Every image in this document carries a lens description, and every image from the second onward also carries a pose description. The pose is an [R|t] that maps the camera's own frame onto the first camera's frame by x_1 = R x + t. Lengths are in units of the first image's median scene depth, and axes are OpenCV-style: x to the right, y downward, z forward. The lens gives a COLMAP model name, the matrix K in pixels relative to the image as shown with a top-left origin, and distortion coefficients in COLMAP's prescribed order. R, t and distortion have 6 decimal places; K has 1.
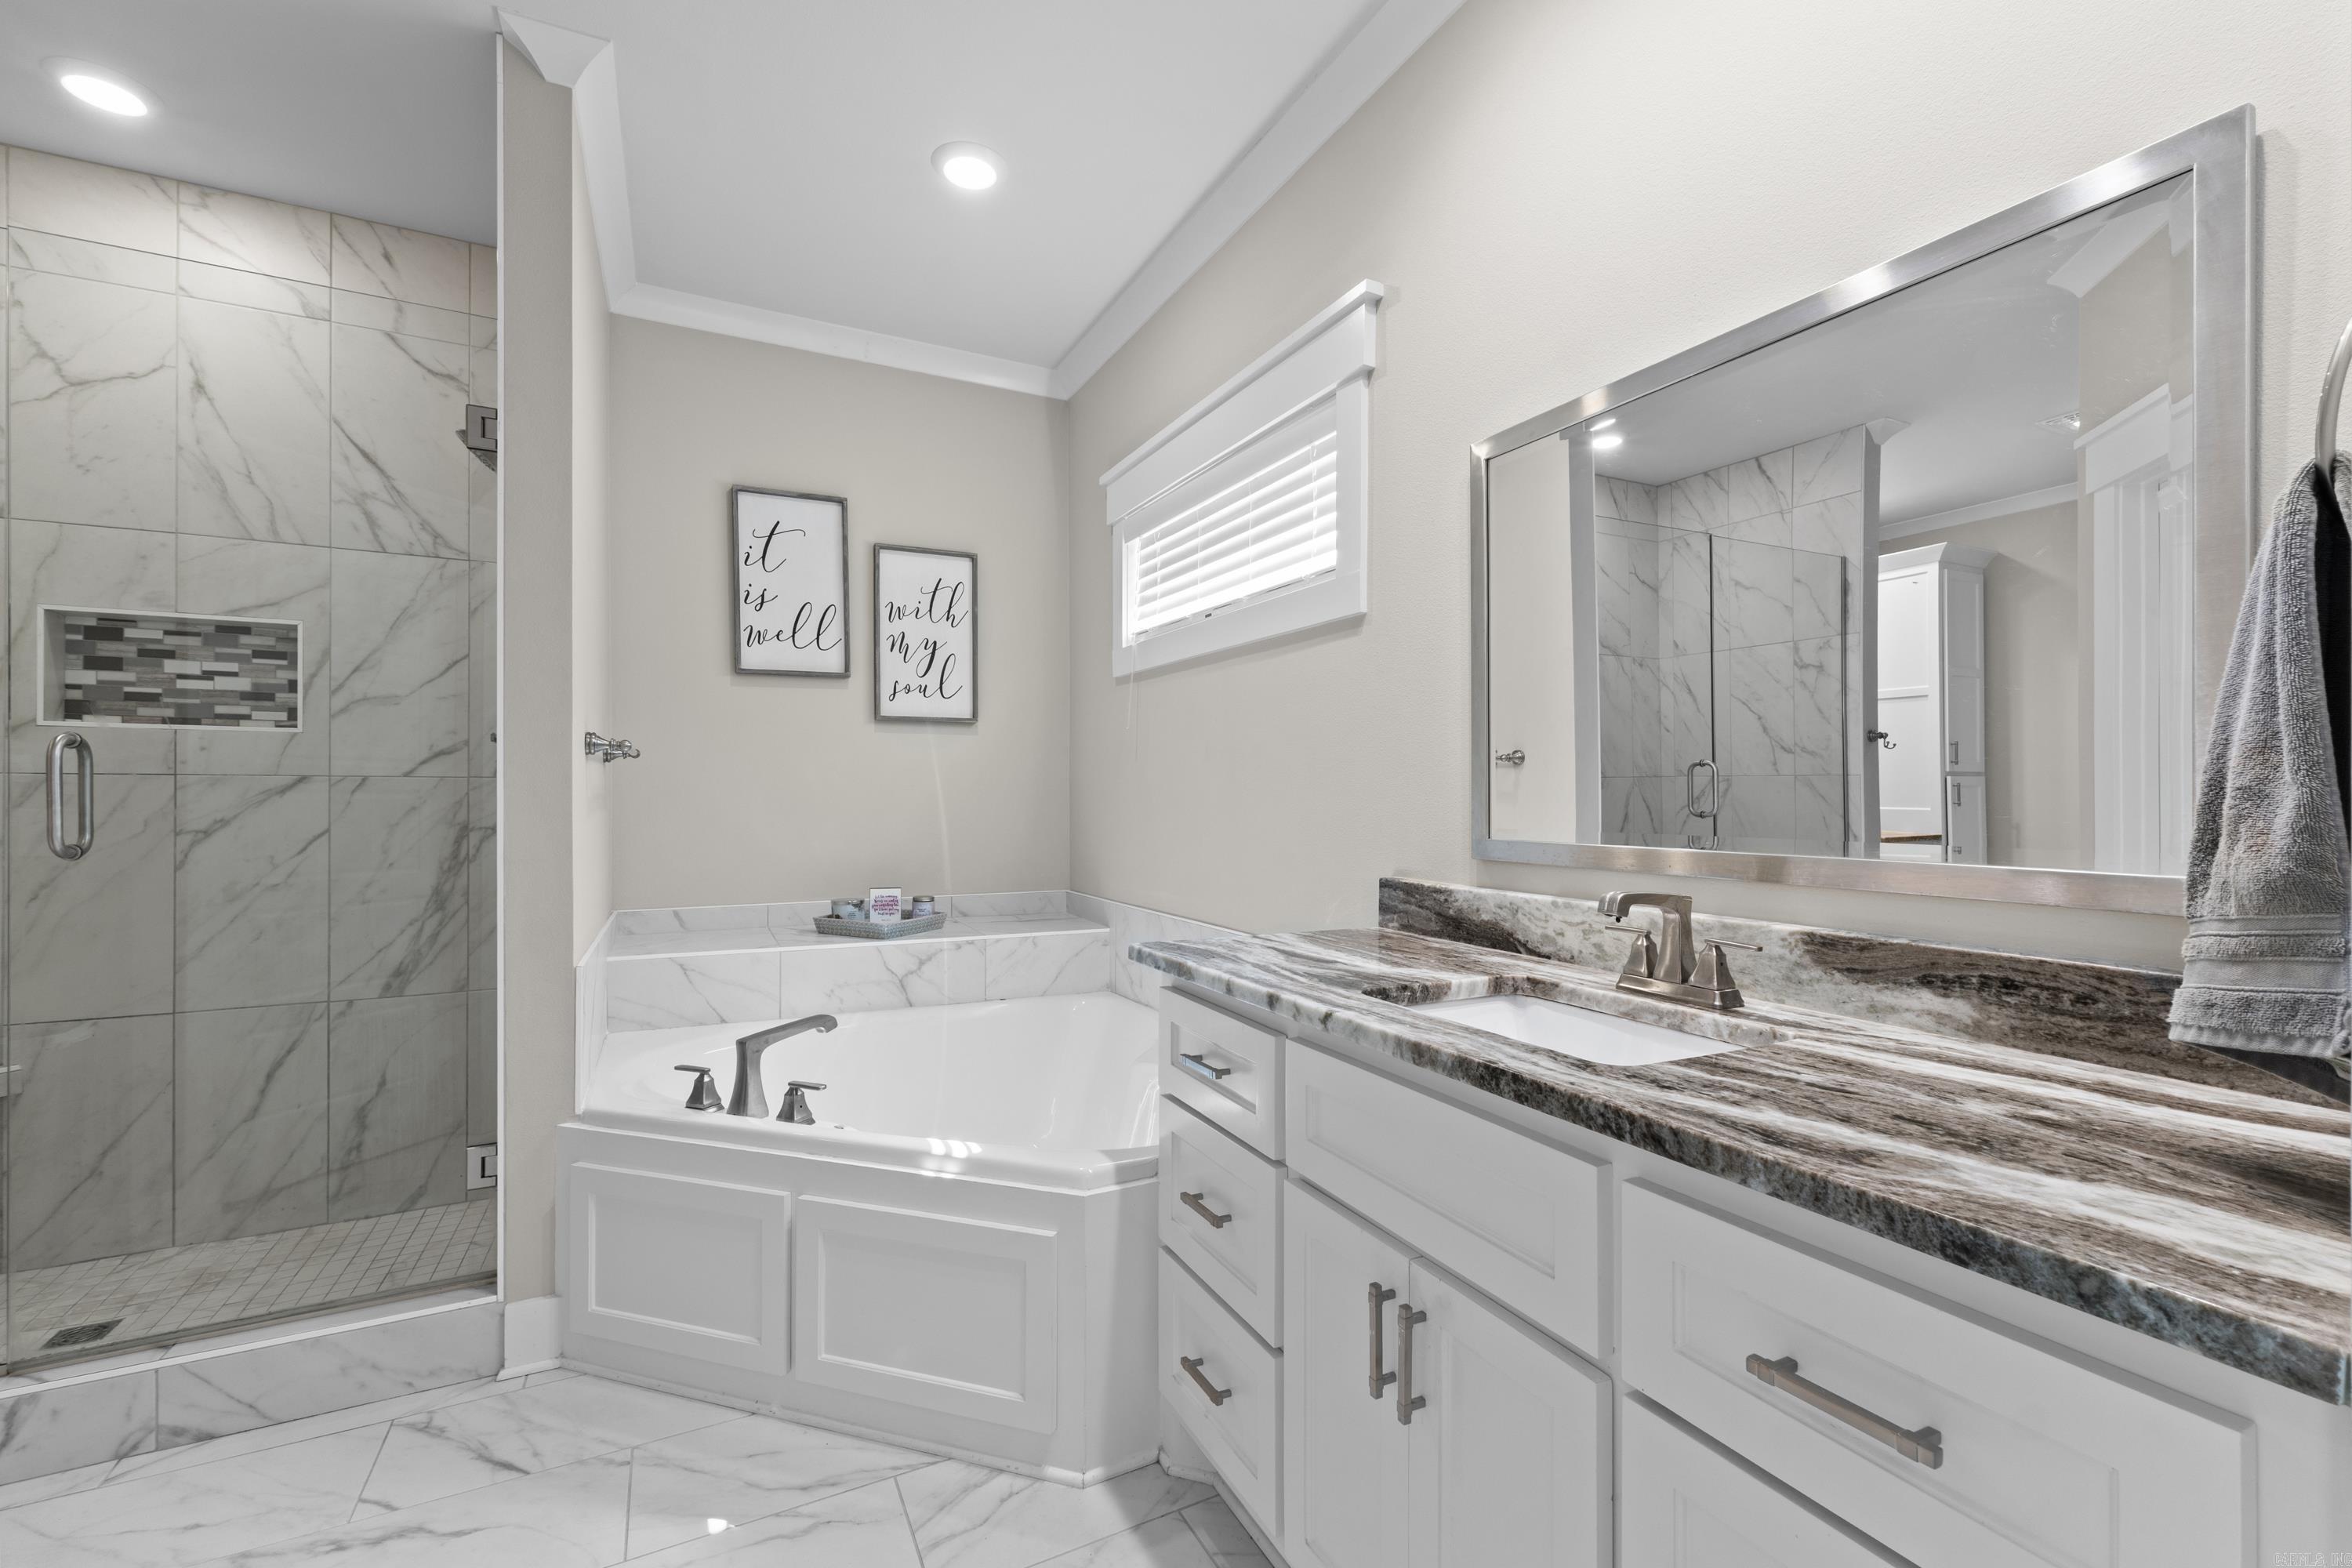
lens RADIAL K [[1003.0, 0, 1189.1], [0, 1003.0, 789.0], [0, 0, 1]] dist [0.004839, 0.000351]
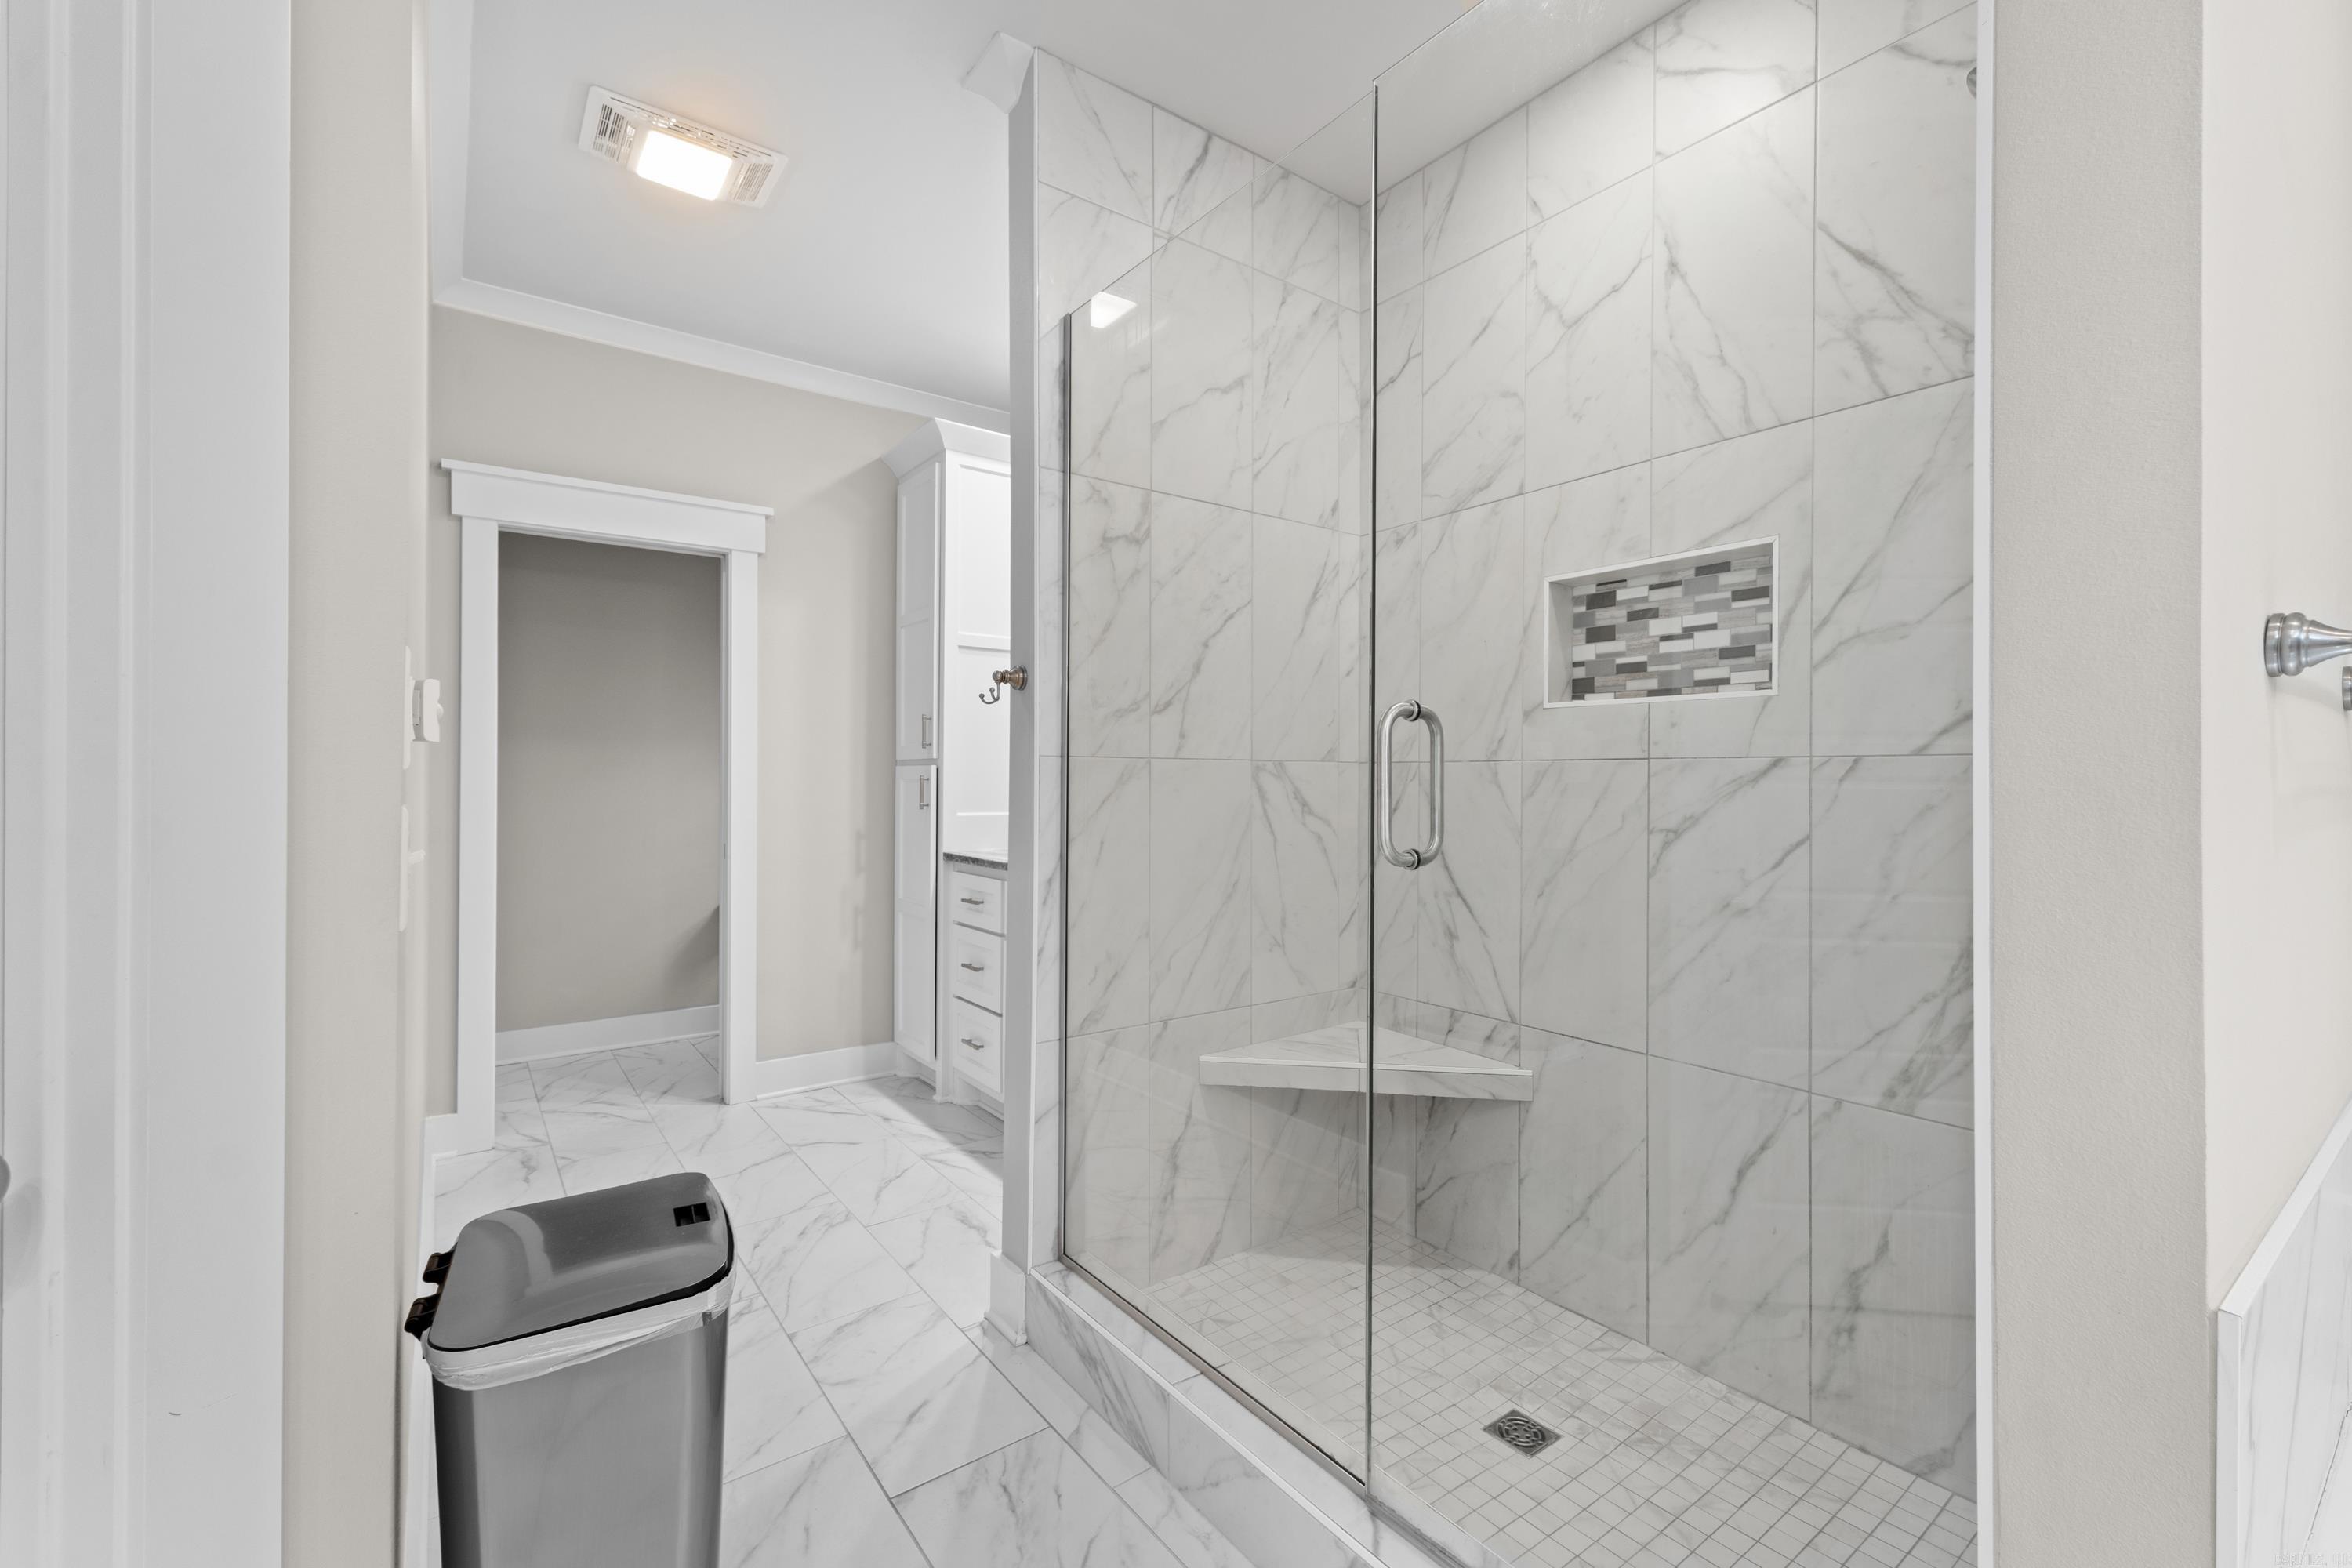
lens RADIAL K [[1003.0, 0, 1185.4], [0, 1003.0, 778.4], [0, 0, 1]] dist [0.004839, 0.000351]
pose [[0.173355, -0.000870, -0.984859, -0.268481], [0.003012, 0.999995, -0.000353, 0.000740], [0.984855, -0.002905, 0.173357, 0.478359]]
